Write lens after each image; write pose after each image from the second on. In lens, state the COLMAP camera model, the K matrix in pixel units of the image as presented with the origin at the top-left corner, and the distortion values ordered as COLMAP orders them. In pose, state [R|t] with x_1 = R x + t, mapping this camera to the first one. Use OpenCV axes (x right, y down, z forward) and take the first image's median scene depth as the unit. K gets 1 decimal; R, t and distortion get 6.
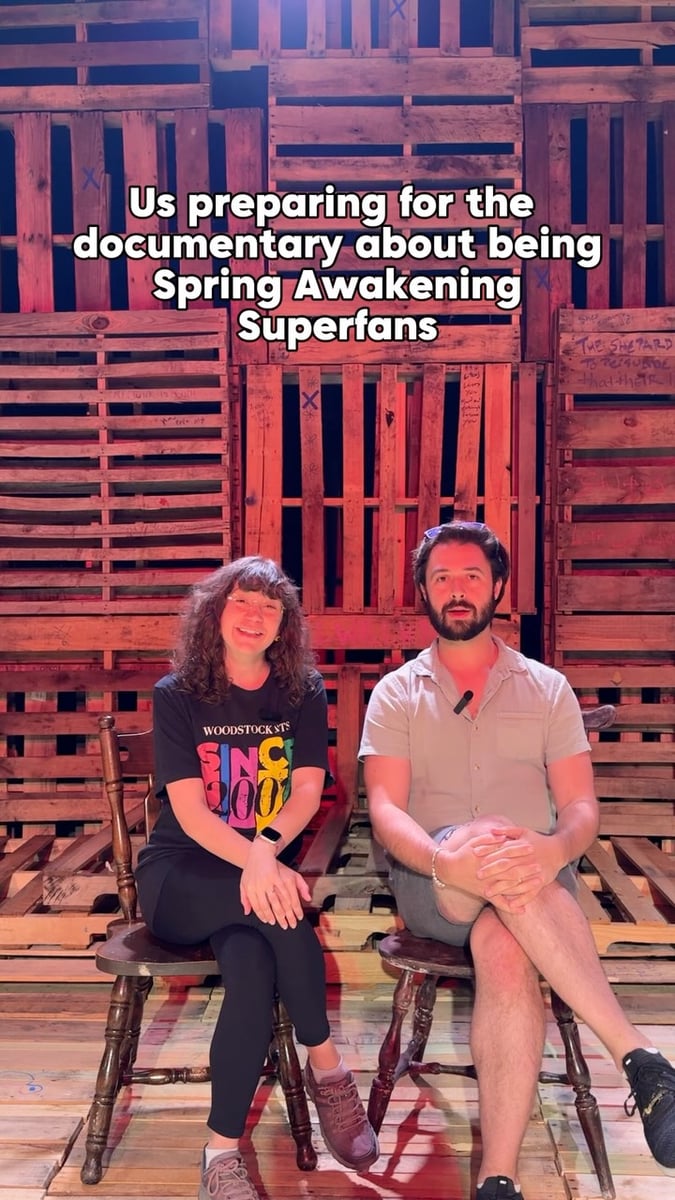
lens RADIAL K [[887.1, 0, 325.5], [0, 887.1, 602.0], [0, 0, 1]] dist [0.074308, -0.078310]
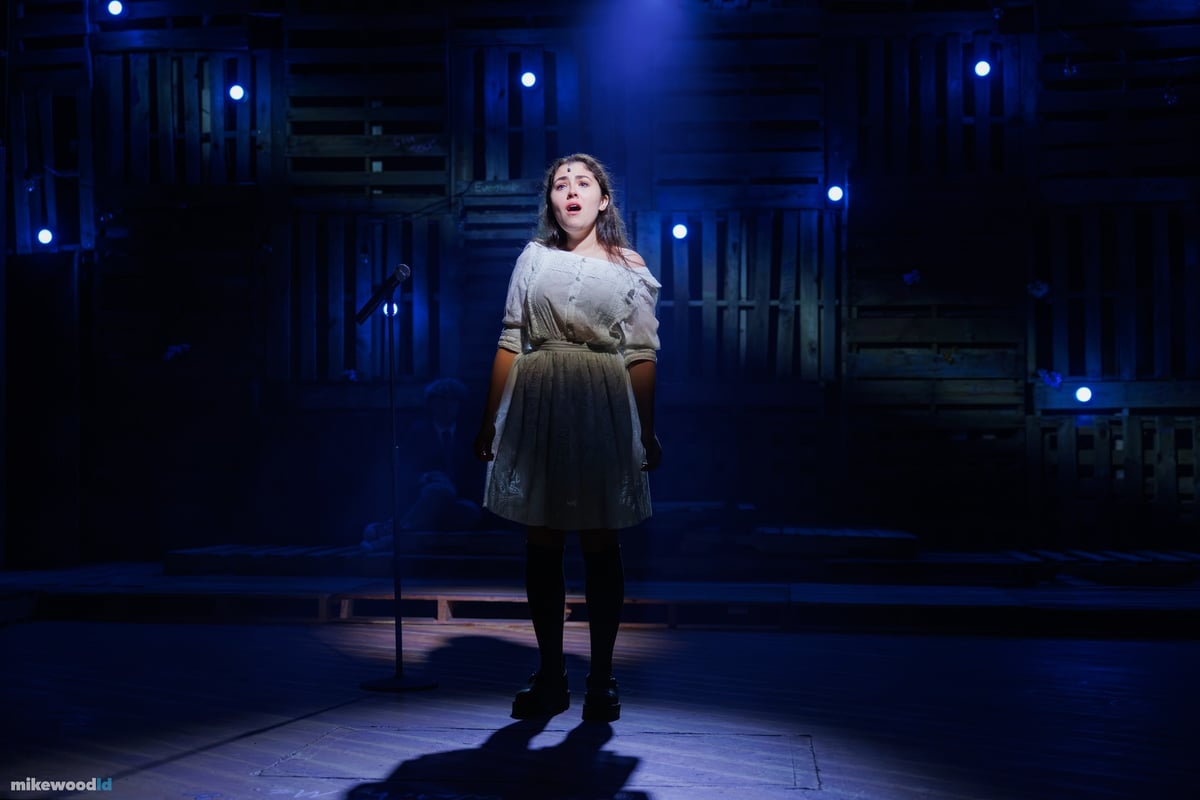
lens RADIAL K [[1570.1, 0, 597.5], [0, 1570.1, 403.0], [0, 0, 1]] dist [0.009596, 0.000000]
pose [[0.997216, 0.005452, -0.074364, 0.041243], [-0.008899, 0.998897, -0.046104, 0.171282], [0.074031, 0.046638, 0.996165, -1.576320]]
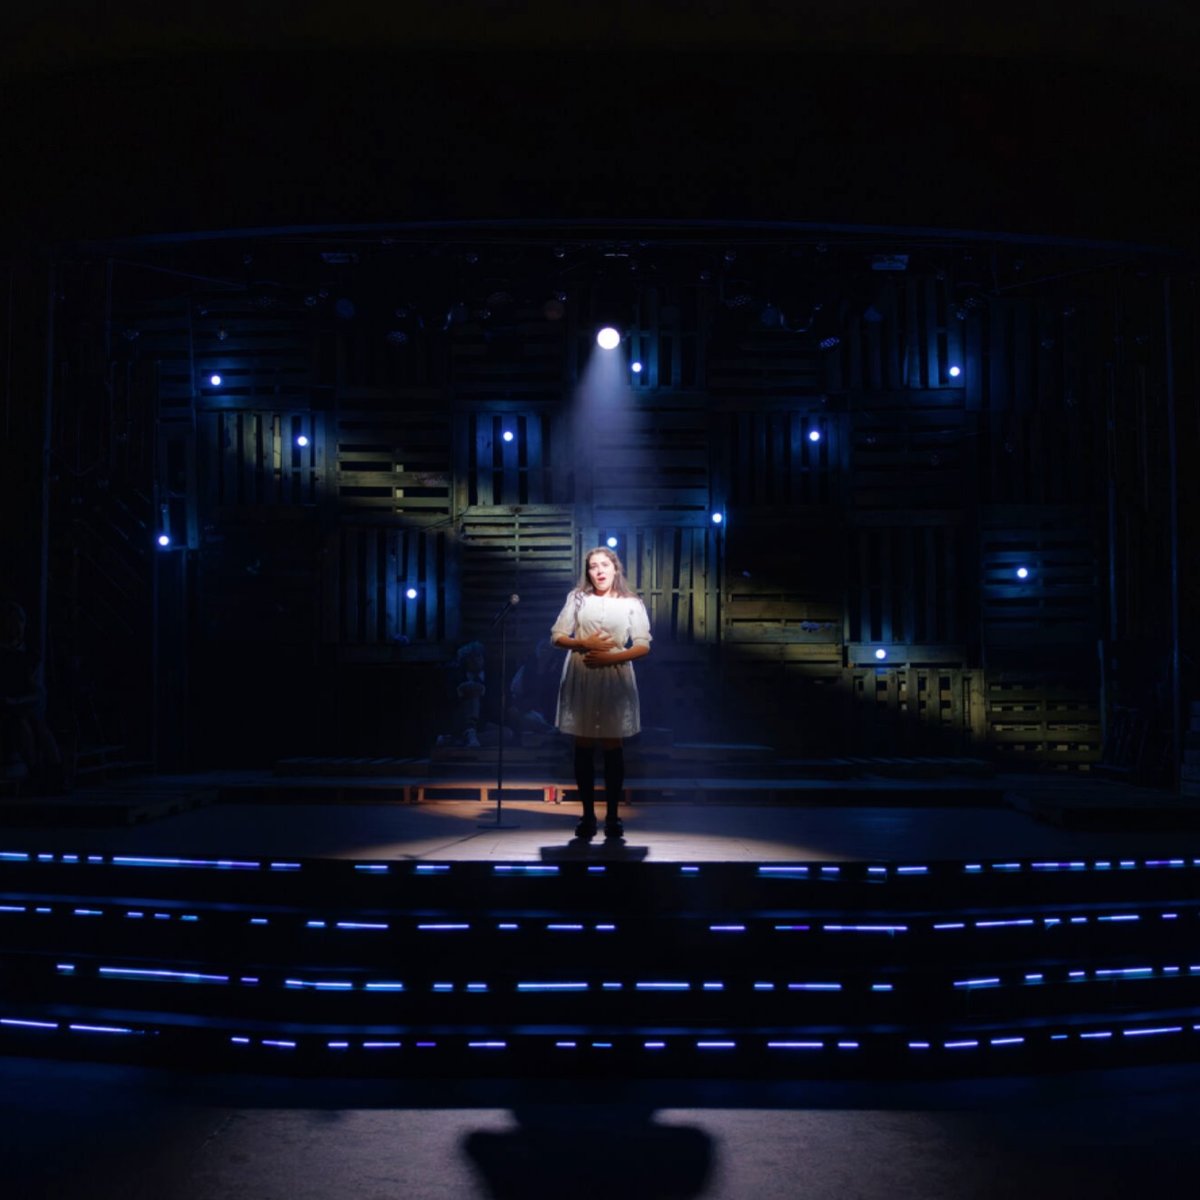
lens RADIAL K [[1554.3, 0, 597.6], [0, 1554.3, 597.0], [0, 0, 1]] dist [-0.019726, 0.000000]
pose [[0.999771, 0.007424, 0.020091, -0.125781], [-0.006051, 0.997700, -0.067520, 0.154660], [-0.020546, 0.067383, 0.997516, -2.729963]]
